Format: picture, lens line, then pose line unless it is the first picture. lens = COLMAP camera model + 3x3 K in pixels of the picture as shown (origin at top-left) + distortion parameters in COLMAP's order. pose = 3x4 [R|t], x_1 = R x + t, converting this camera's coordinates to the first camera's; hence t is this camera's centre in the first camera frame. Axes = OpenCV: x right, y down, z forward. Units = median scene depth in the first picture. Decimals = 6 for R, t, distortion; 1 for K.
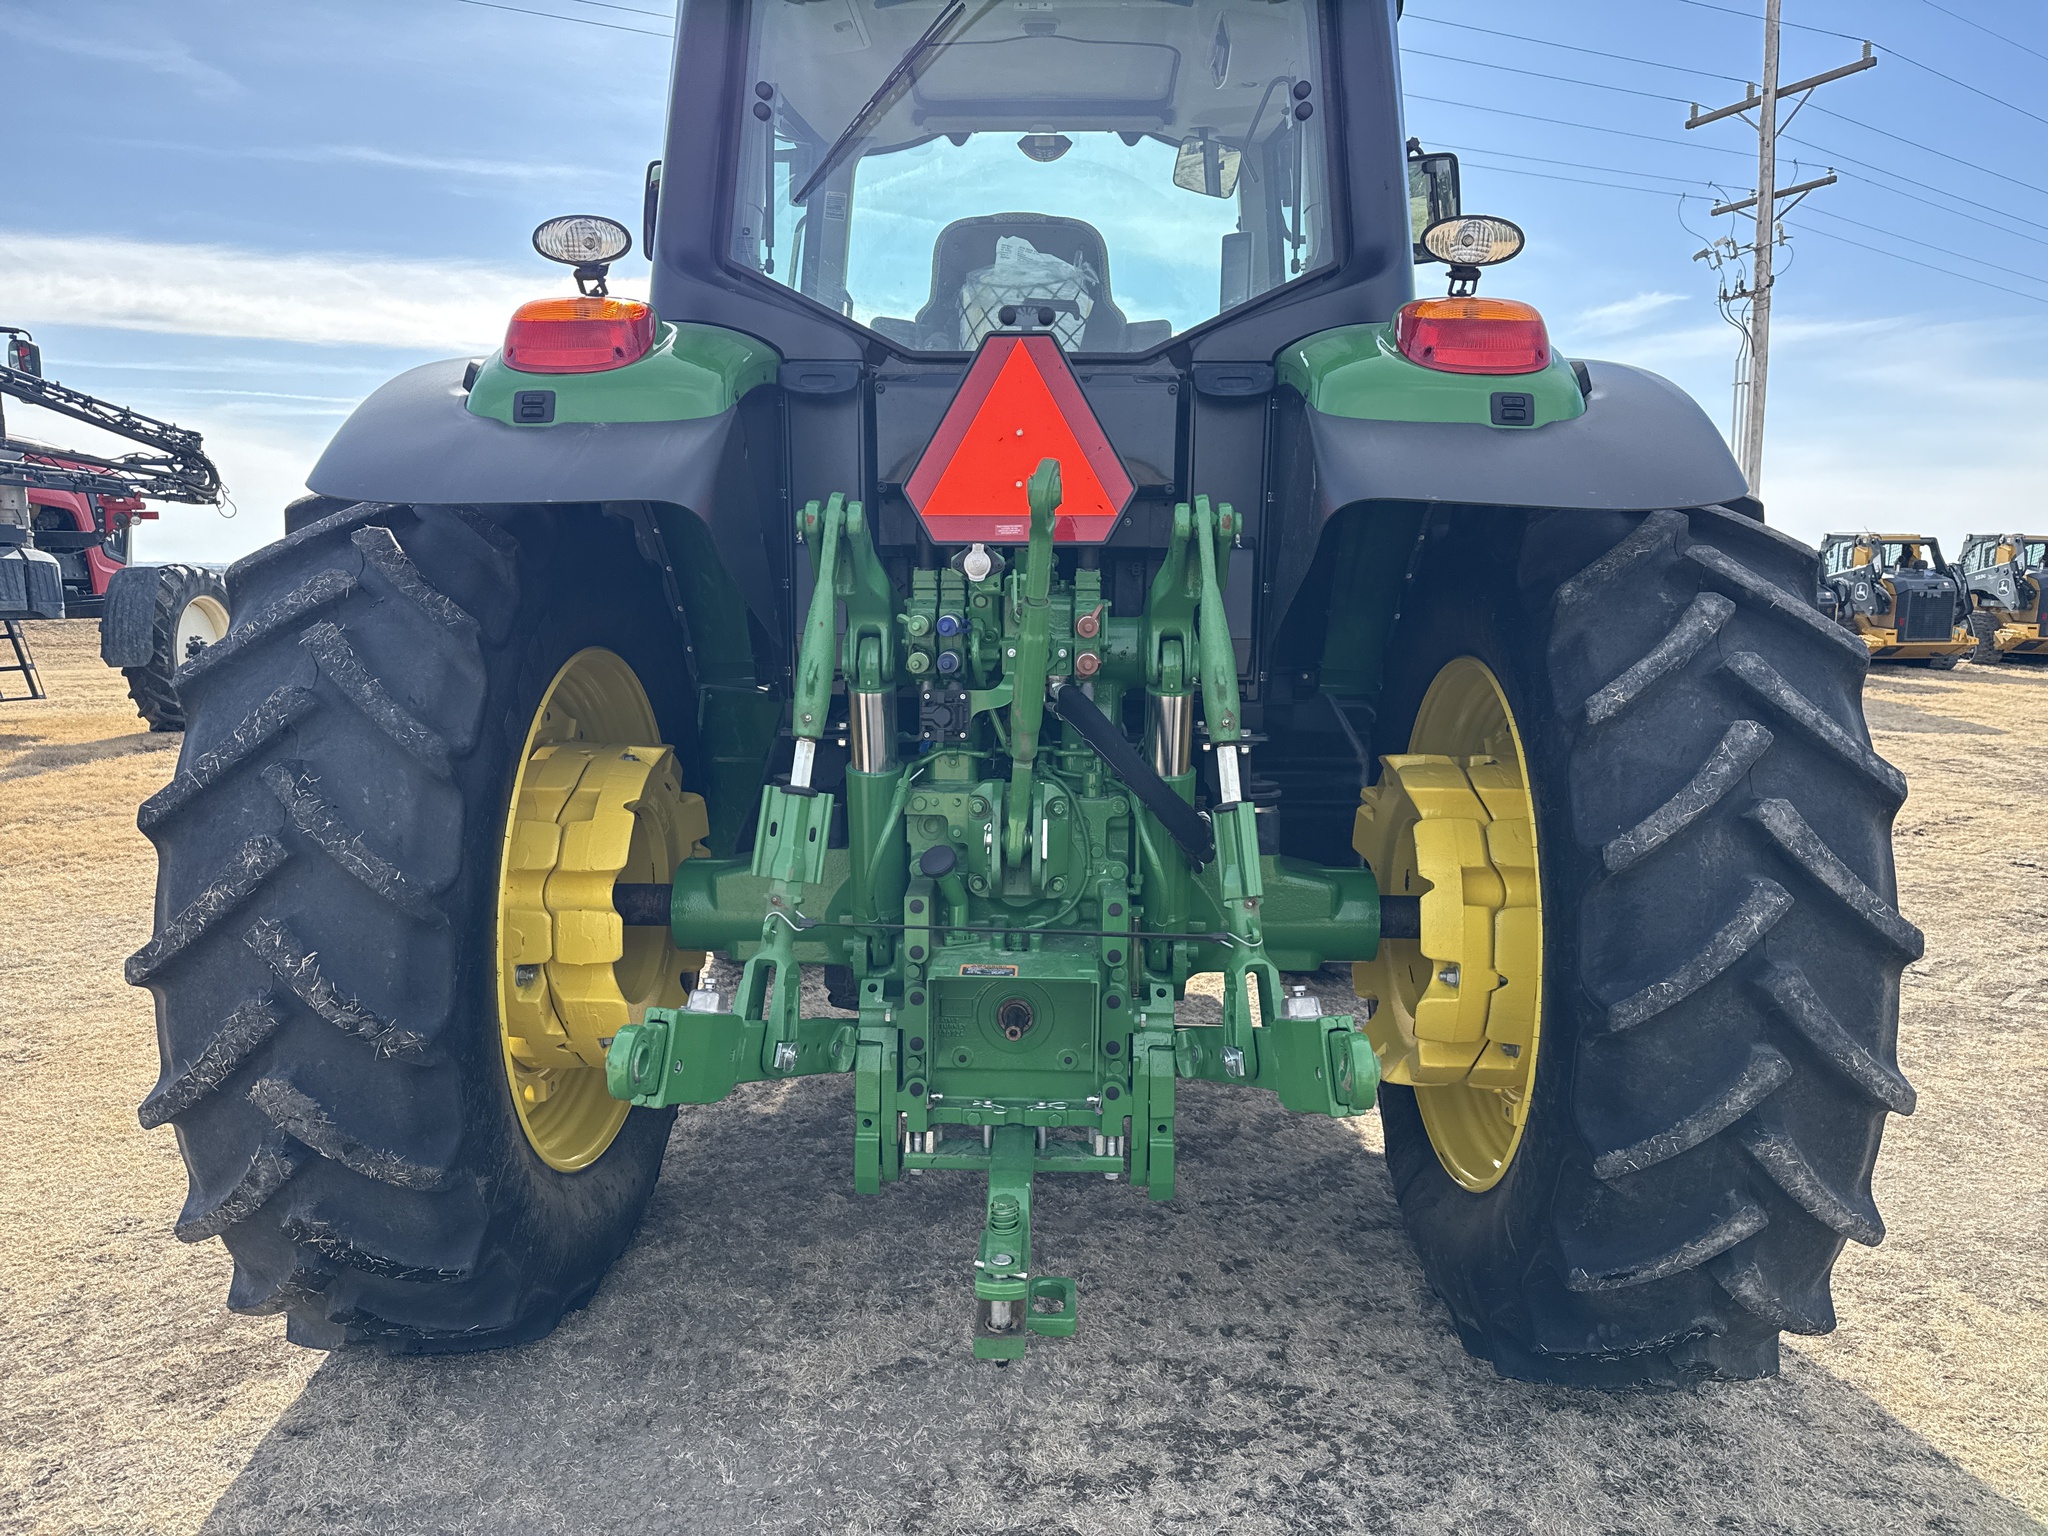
lens RADIAL K [[1389.3, 0, 1028.0], [0, 1389.3, 777.1], [0, 0, 1]] dist [0.083014, -0.098001]
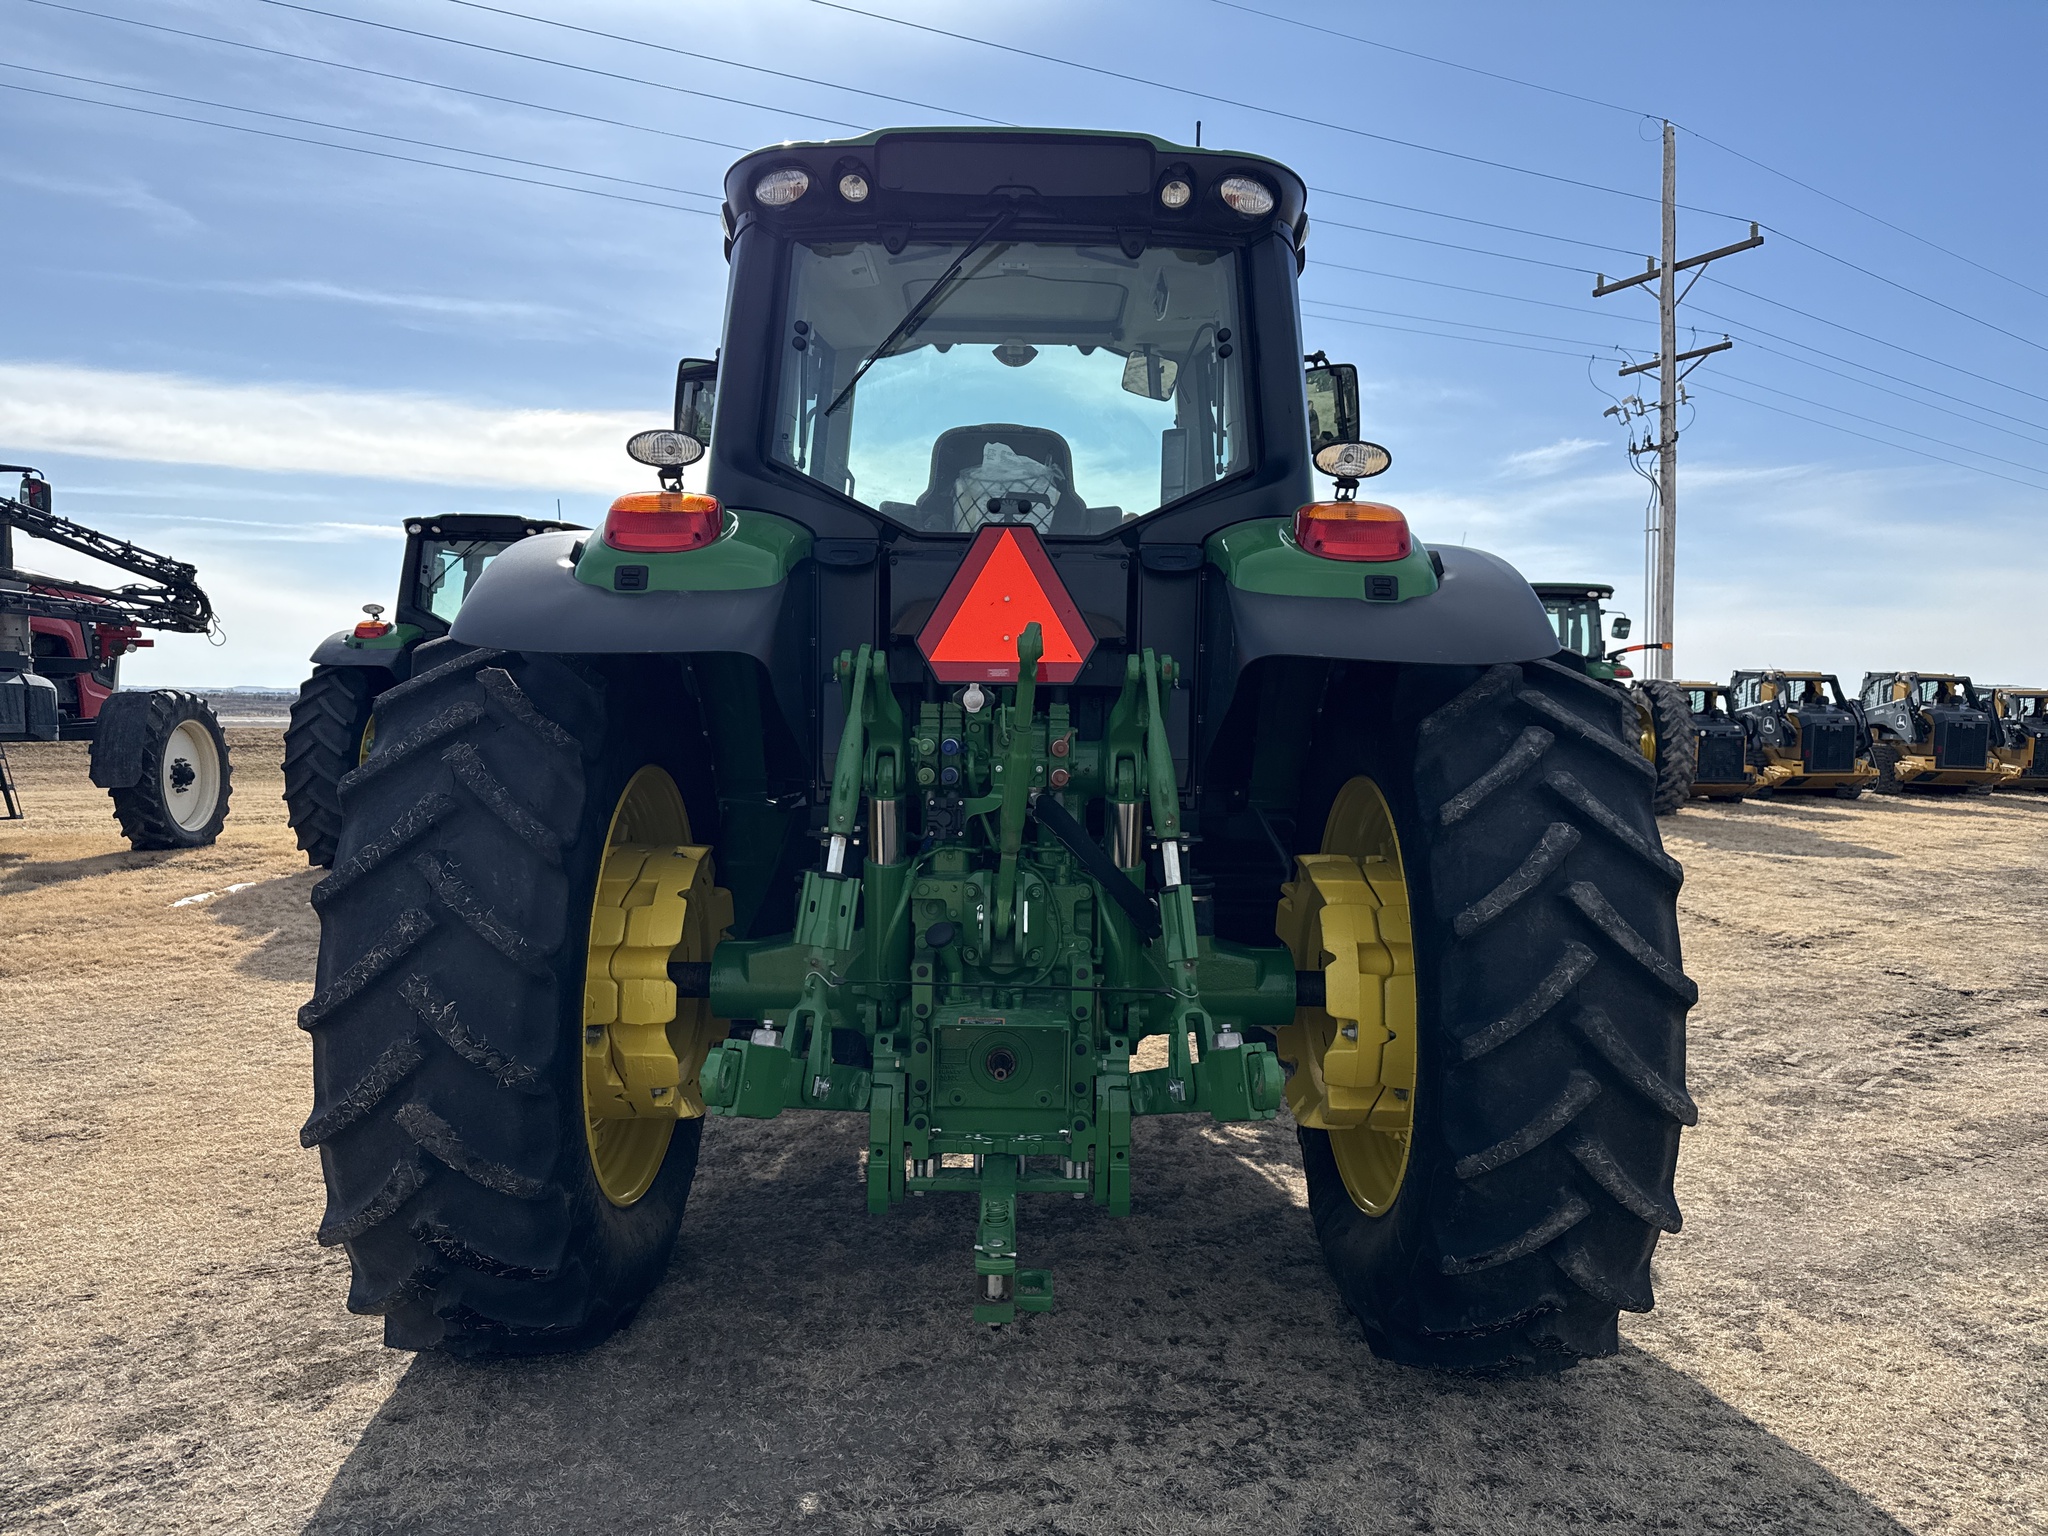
lens RADIAL K [[1389.3, 0, 1028.0], [0, 1389.3, 777.1], [0, 0, 1]] dist [0.083014, -0.098001]
pose [[0.999289, 0.004585, 0.037414, -0.031361], [-0.001192, 0.995923, -0.090203, 0.030153], [-0.037675, 0.090094, 0.995220, -0.242357]]
